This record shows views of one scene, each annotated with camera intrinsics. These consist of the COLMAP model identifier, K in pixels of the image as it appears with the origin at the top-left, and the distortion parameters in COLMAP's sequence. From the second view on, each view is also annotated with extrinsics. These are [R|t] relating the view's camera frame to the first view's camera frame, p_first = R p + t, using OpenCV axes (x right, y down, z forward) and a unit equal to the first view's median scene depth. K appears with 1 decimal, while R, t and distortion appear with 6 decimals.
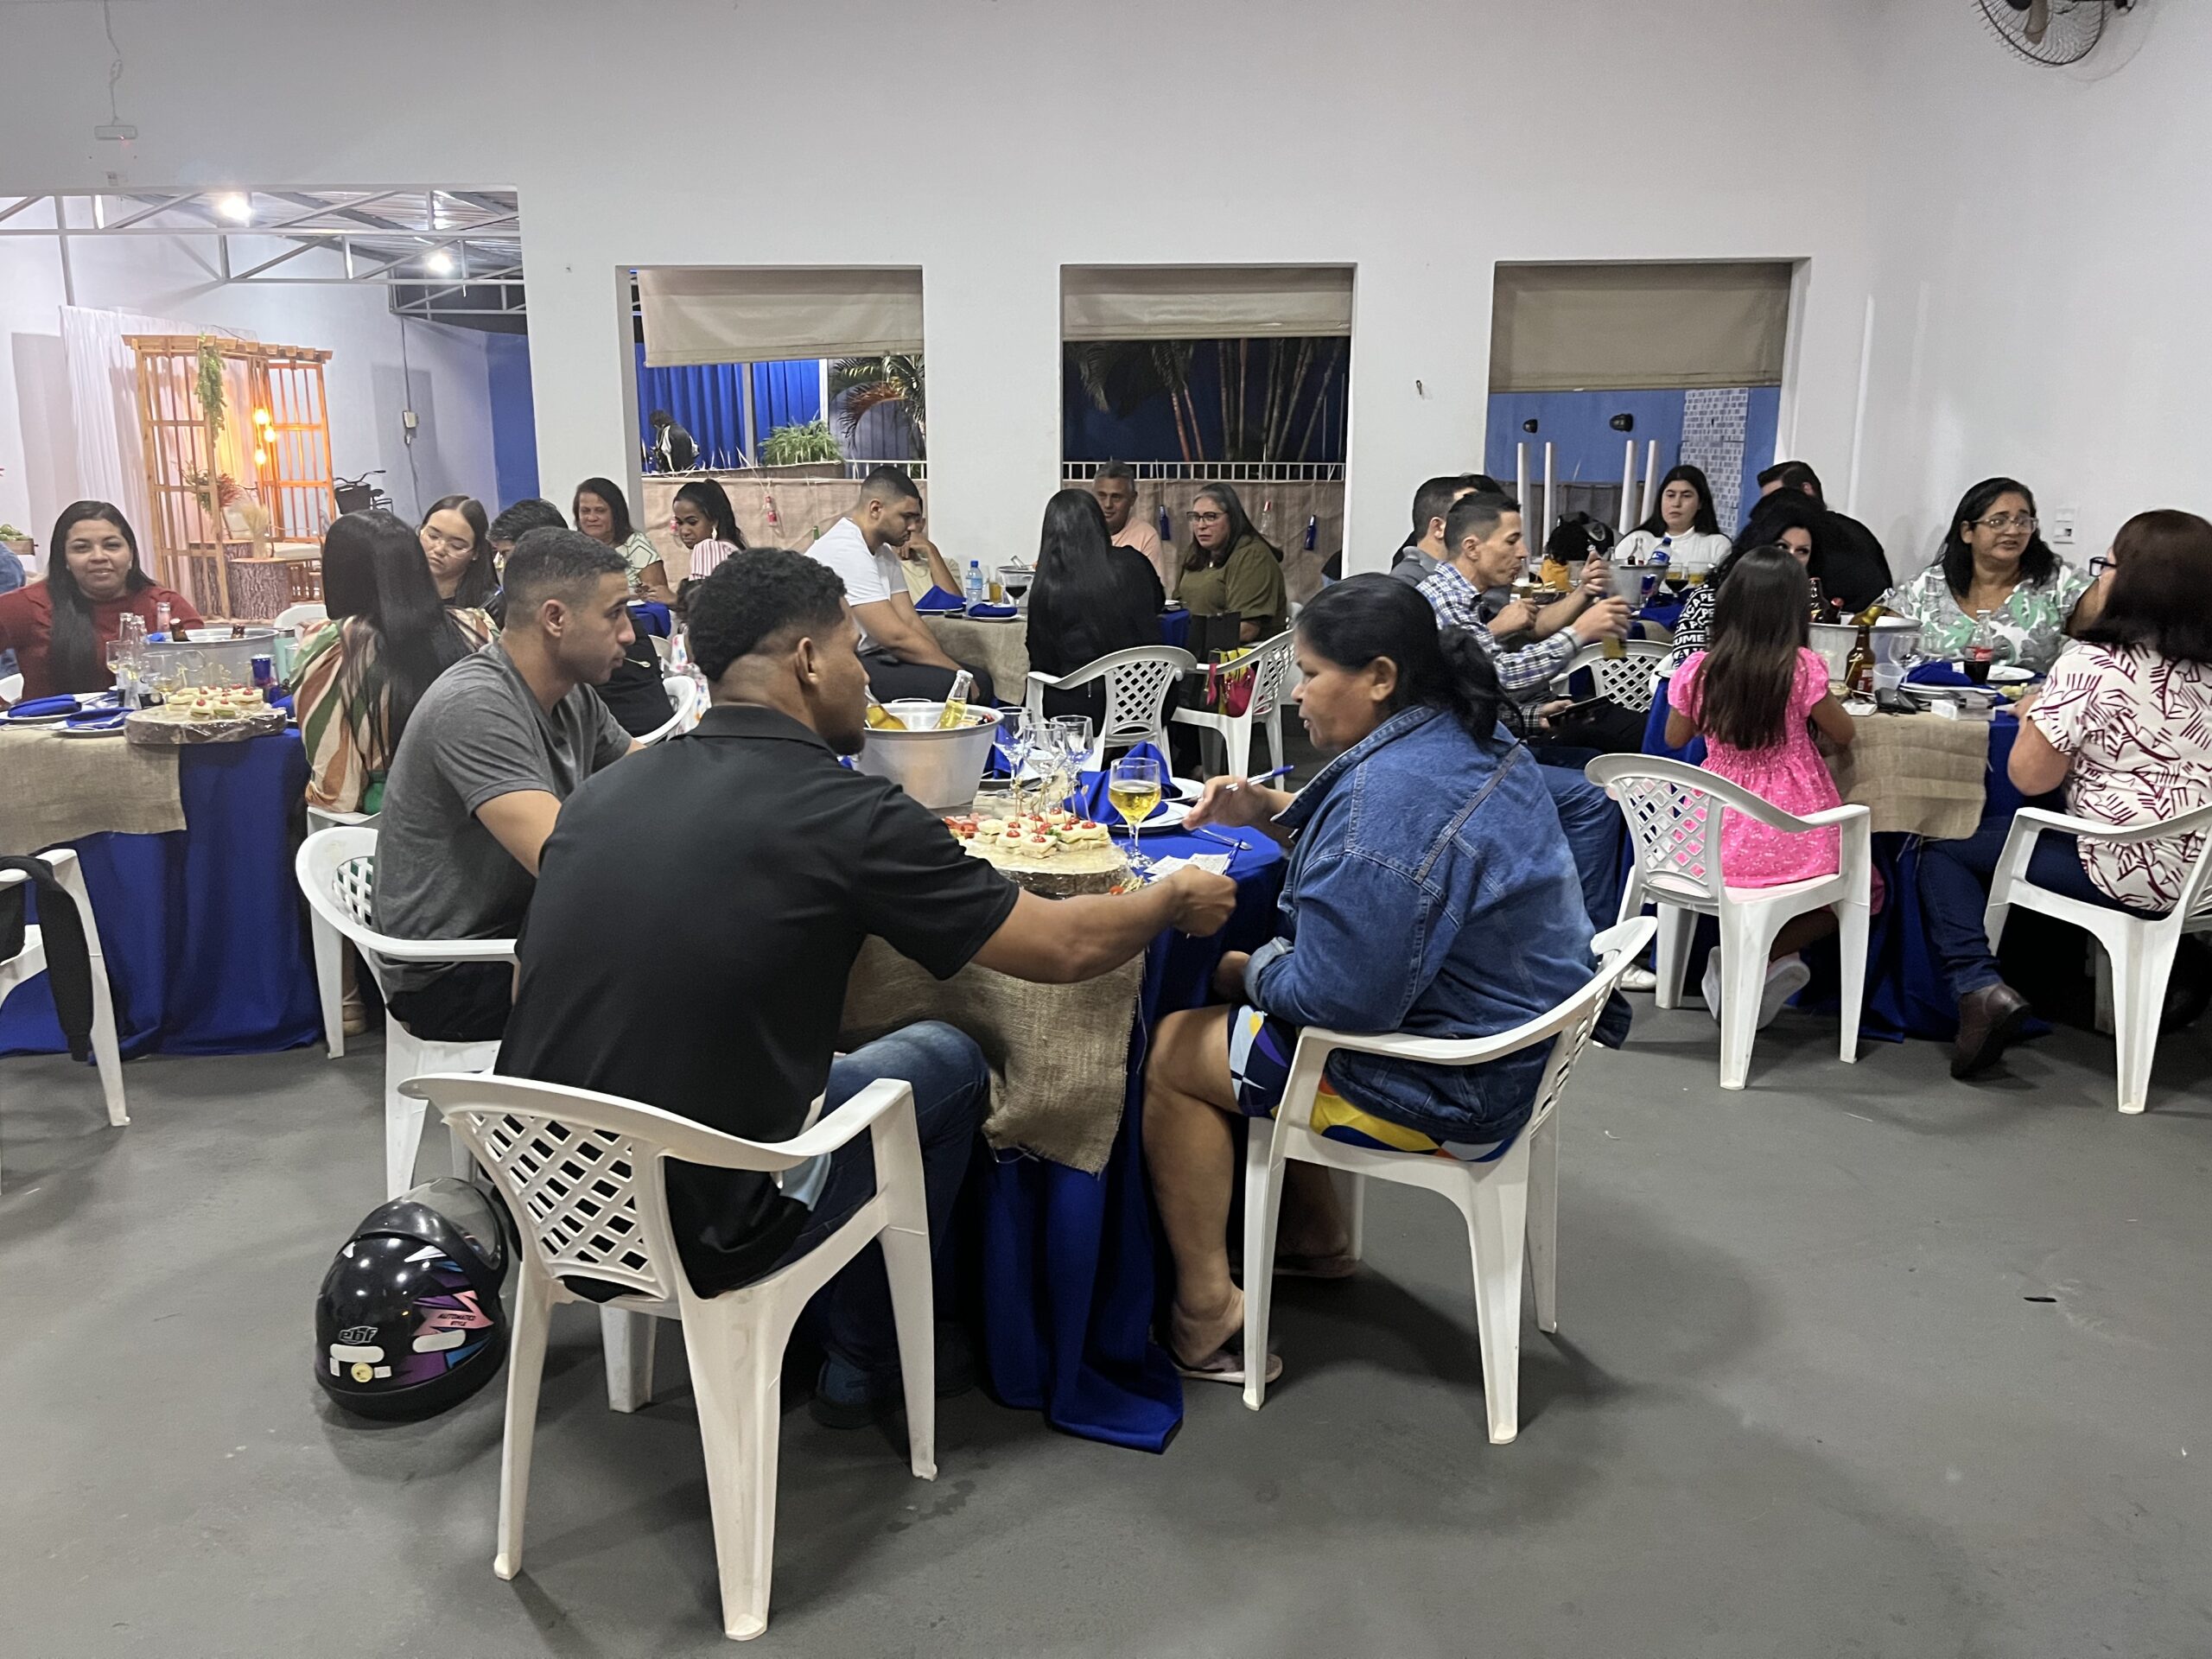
lens RADIAL K [[1620.8, 0, 1106.0], [0, 1620.8, 829.5], [0, 0, 1]] dist [0.086642, -0.134003]
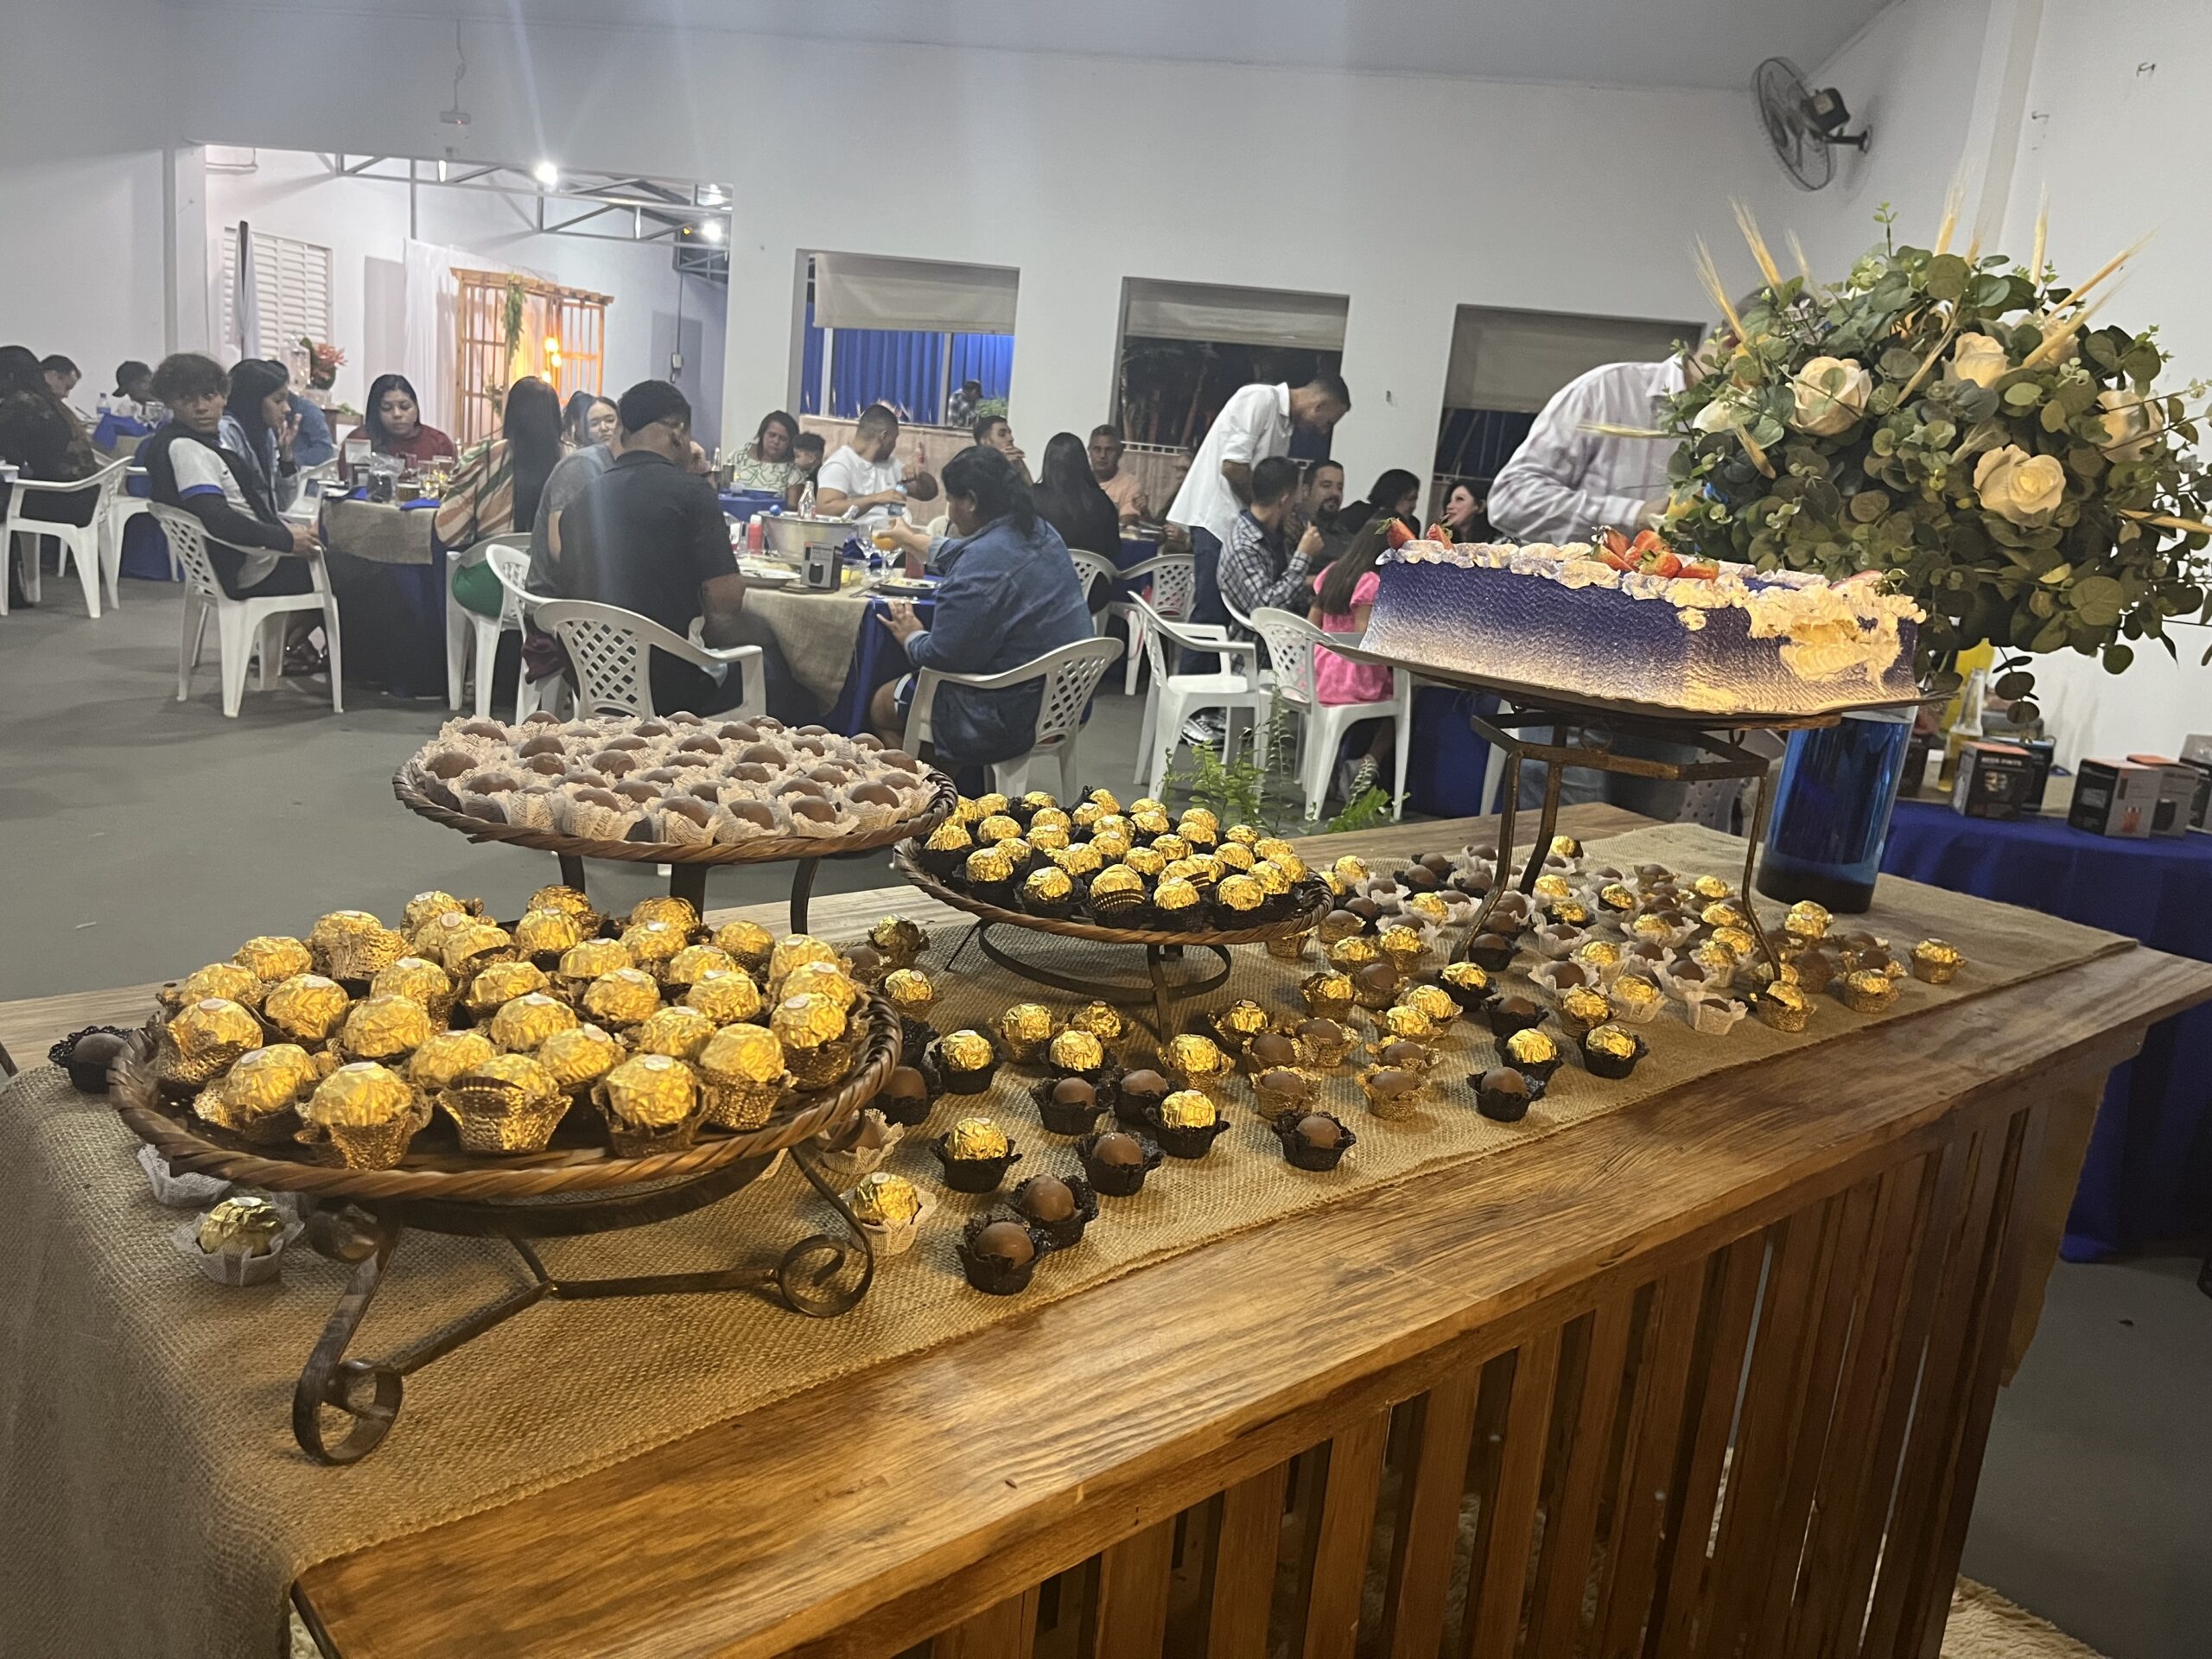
lens RADIAL K [[1623.1, 0, 1104.3], [0, 1623.1, 822.5], [0, 0, 1]] dist [0.050091, -0.081794]
pose [[0.982658, 0.130105, -0.132124, 0.107443], [-0.130731, 0.991410, 0.003966, 0.046979], [0.131505, 0.013376, 0.991225, -0.161217]]
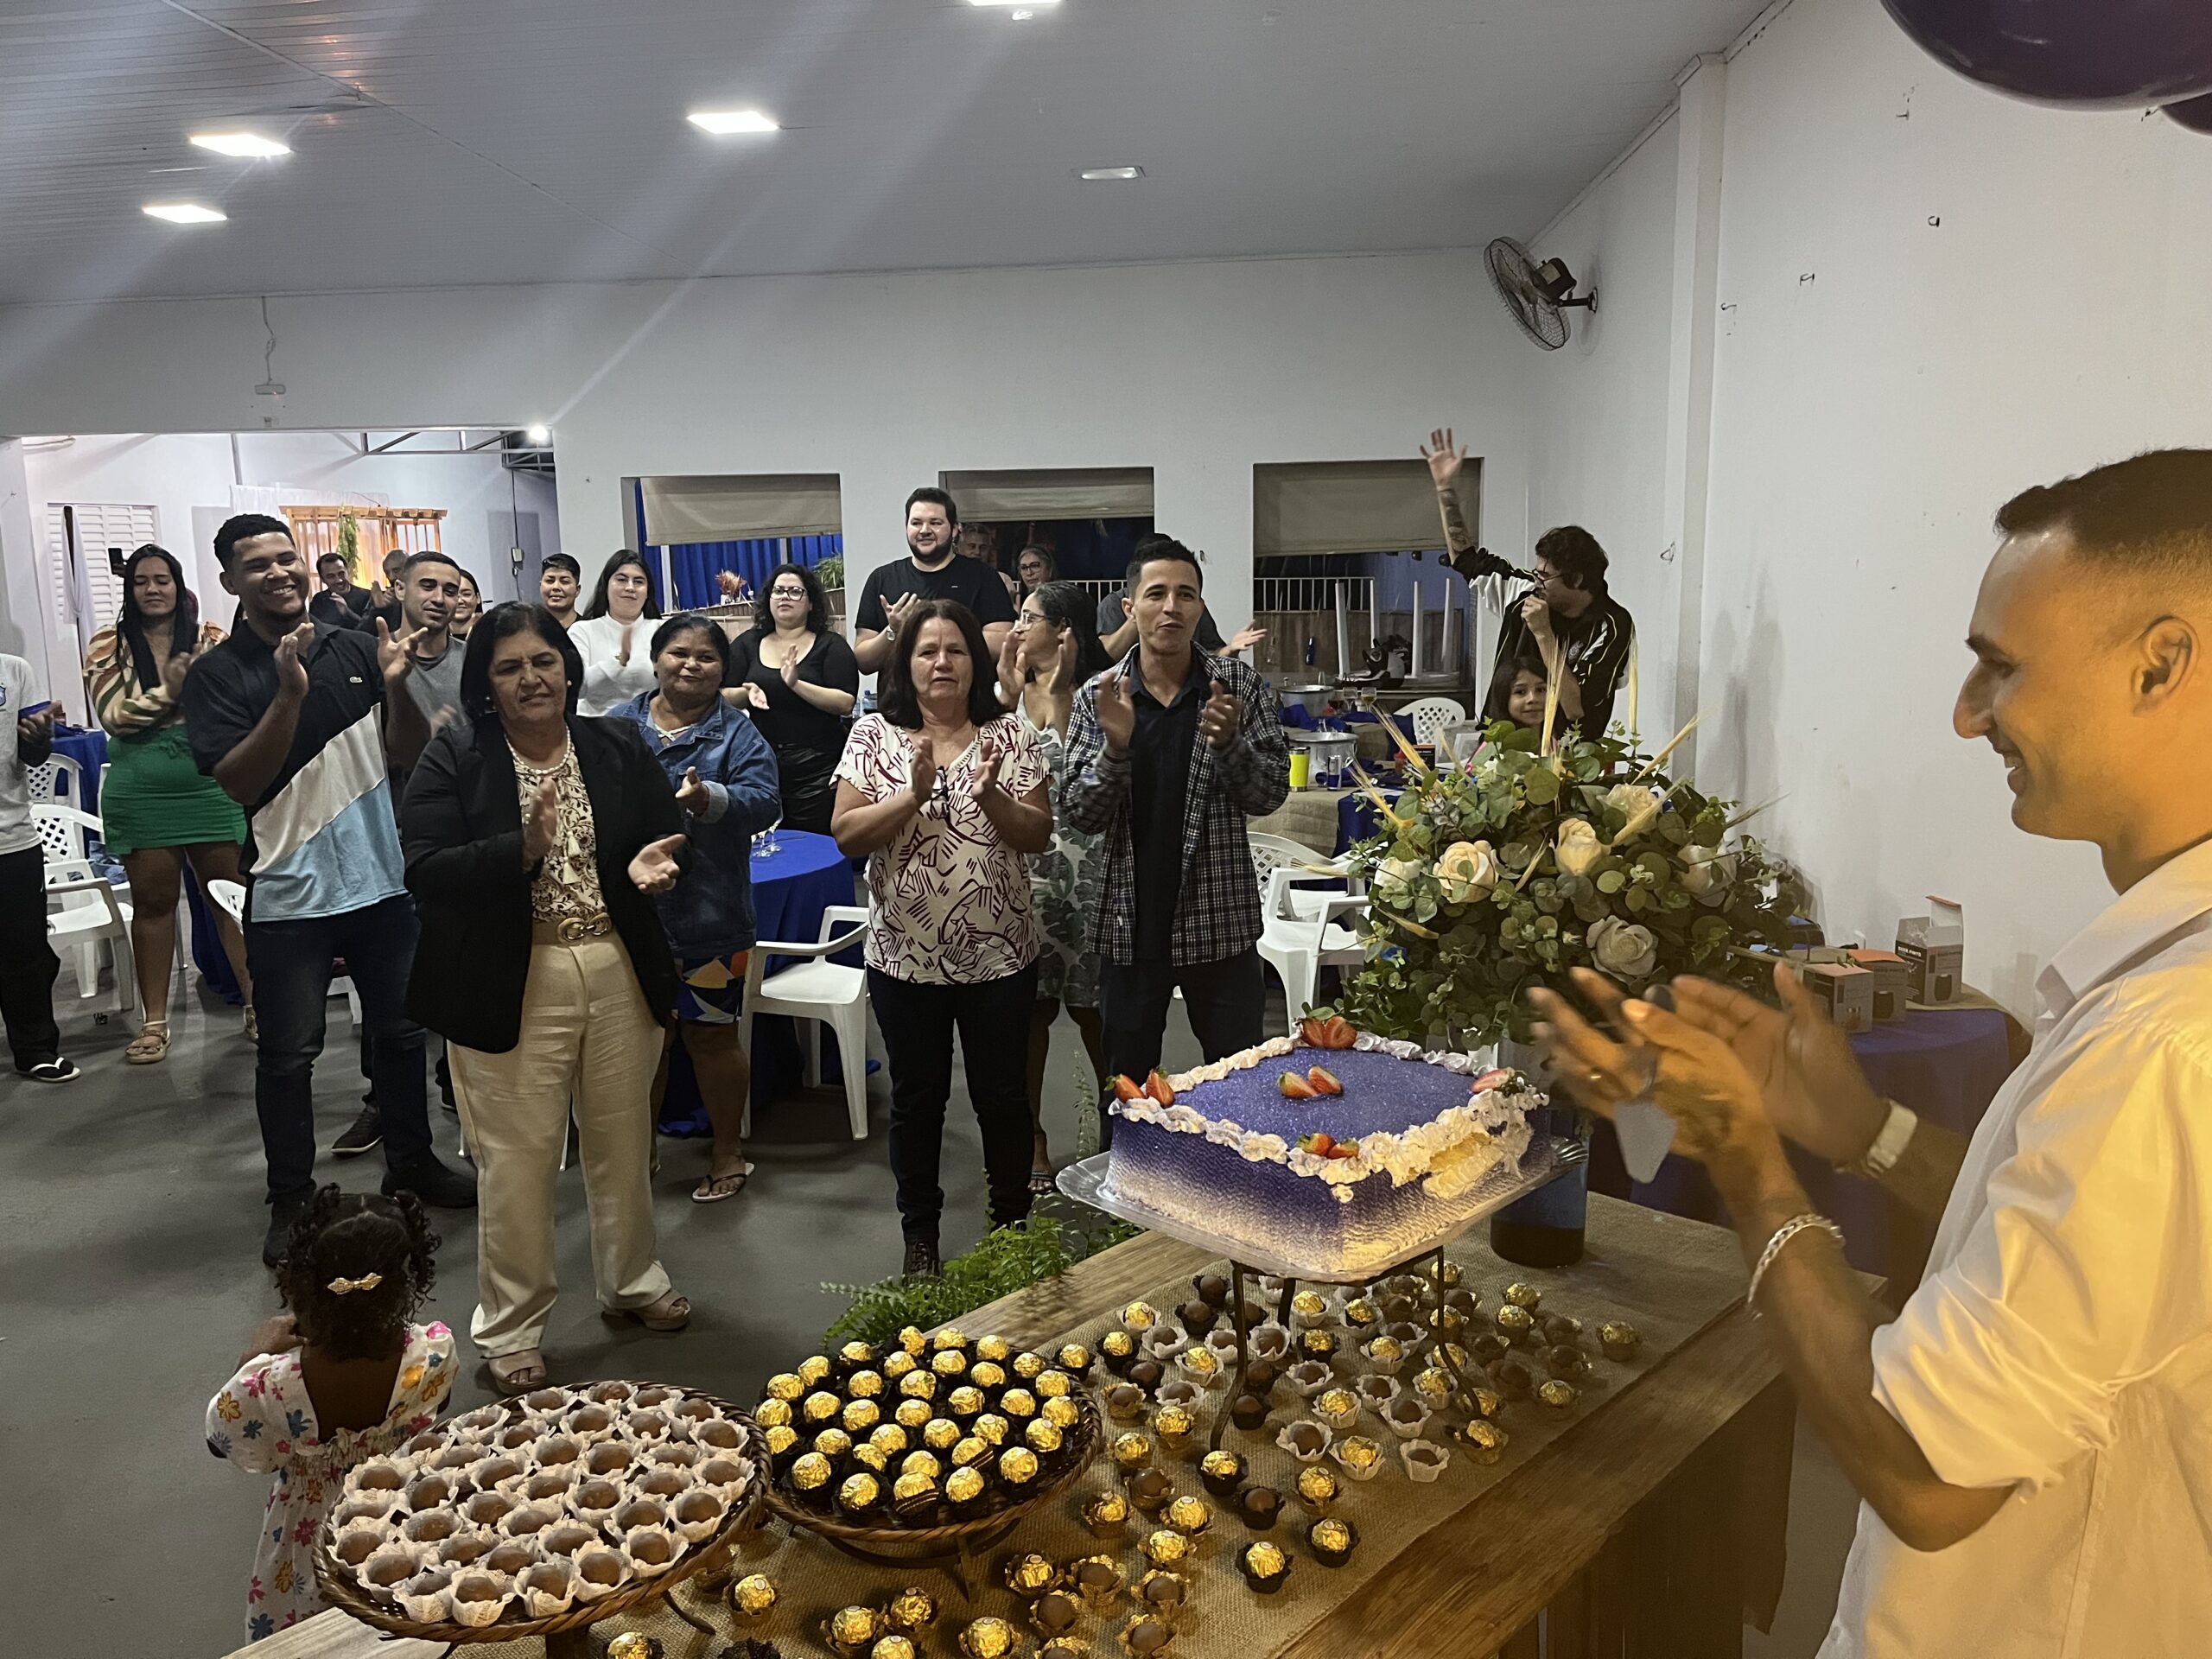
lens RADIAL K [[1607.3, 0, 1095.8], [0, 1607.3, 826.9], [0, 0, 1]] dist [0.054731, -0.087090]
pose [[0.997250, -0.006078, -0.073859, 0.116650], [0.002031, 0.998498, -0.054758, 0.014605], [0.074081, 0.054457, 0.995764, -0.181486]]
